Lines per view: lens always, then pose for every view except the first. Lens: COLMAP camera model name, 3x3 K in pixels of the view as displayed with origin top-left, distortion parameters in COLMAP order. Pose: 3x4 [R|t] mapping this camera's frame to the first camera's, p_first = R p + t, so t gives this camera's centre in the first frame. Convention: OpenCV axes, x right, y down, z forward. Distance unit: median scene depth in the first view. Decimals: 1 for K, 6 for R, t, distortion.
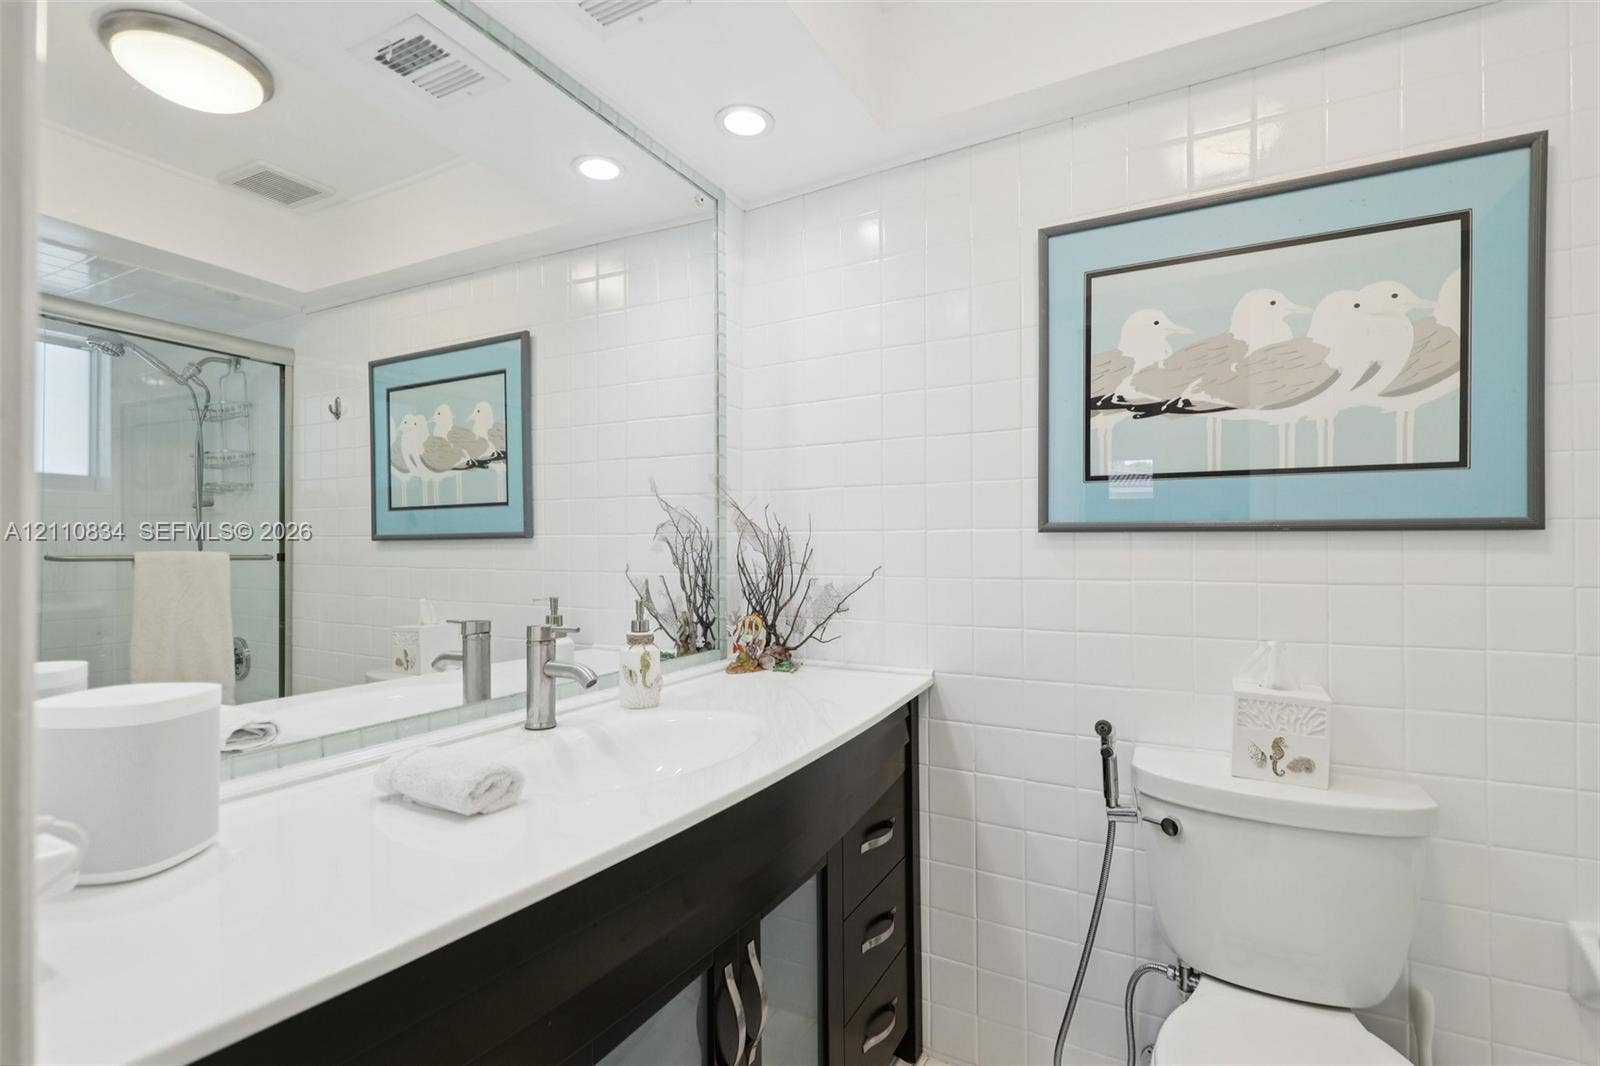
lens RADIAL K [[731.4, 0, 801.2], [0, 731.4, 537.6], [0, 0, 1]] dist [-0.001723, 0.000099]
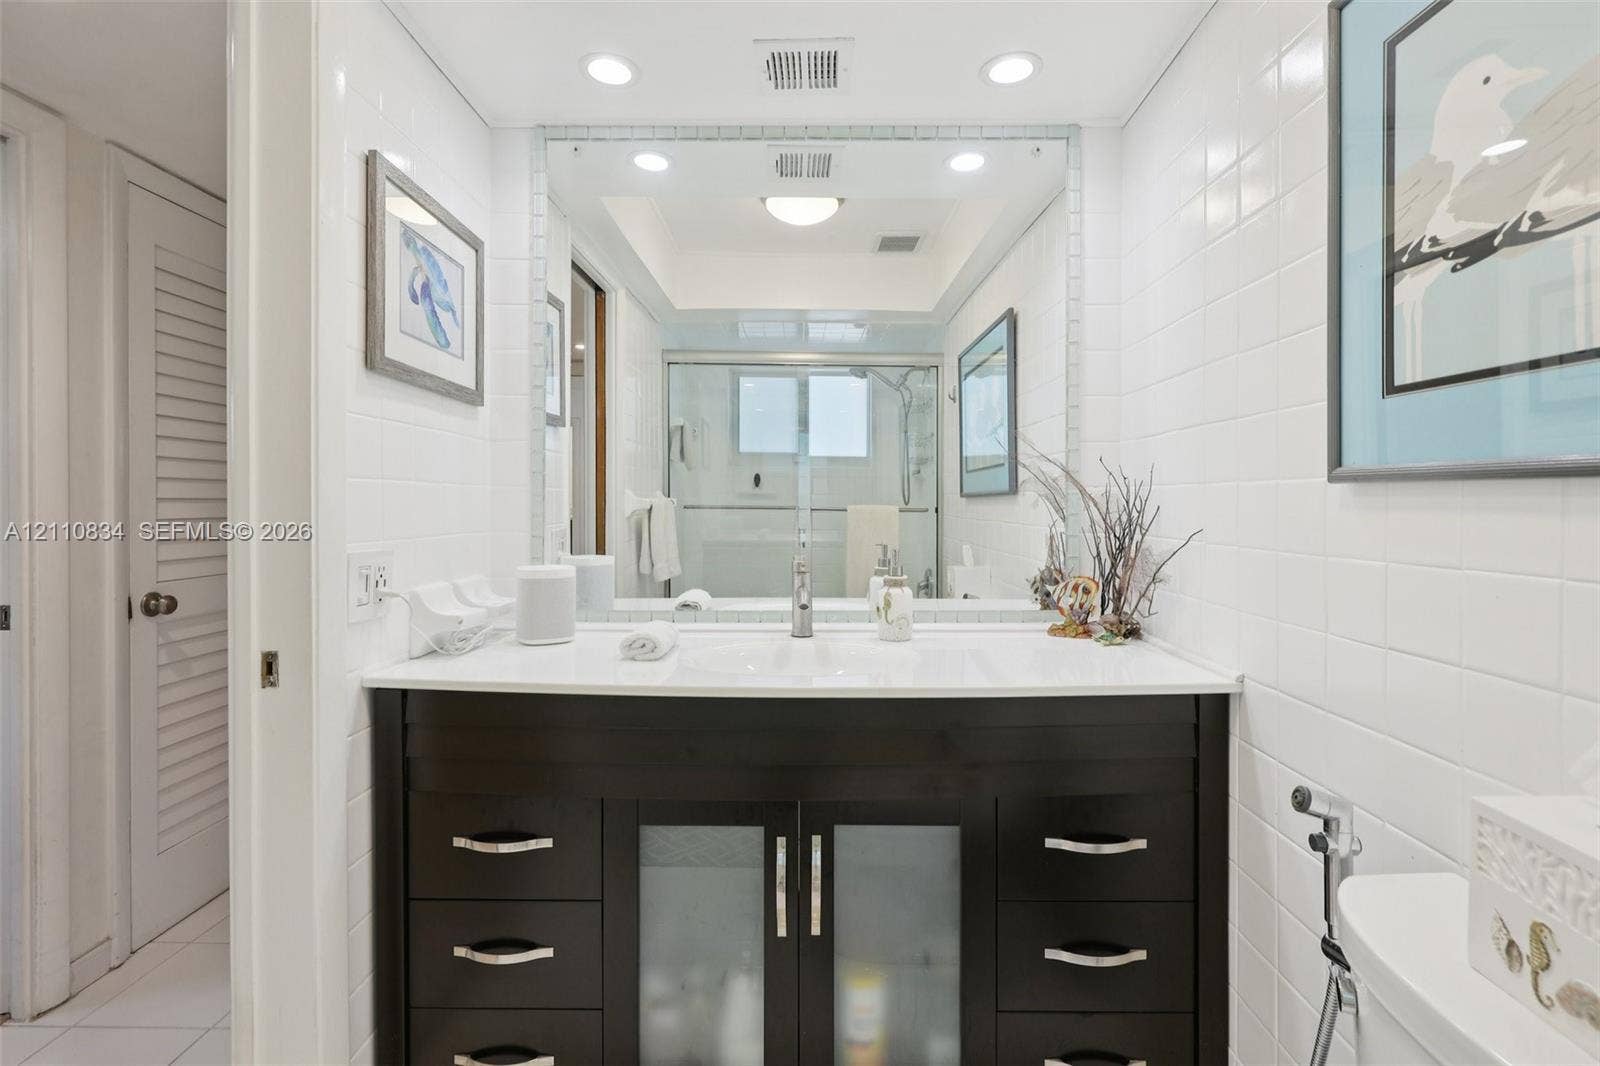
lens RADIAL K [[724.2, 0, 798.8], [0, 724.2, 504.0], [0, 0, 1]] dist [-0.001890, -0.000923]
pose [[0.463258, 0.005254, -0.886208, 0.701825], [0.008875, 0.999905, 0.010568, -0.000451], [0.886179, -0.012761, 0.463167, 0.314299]]
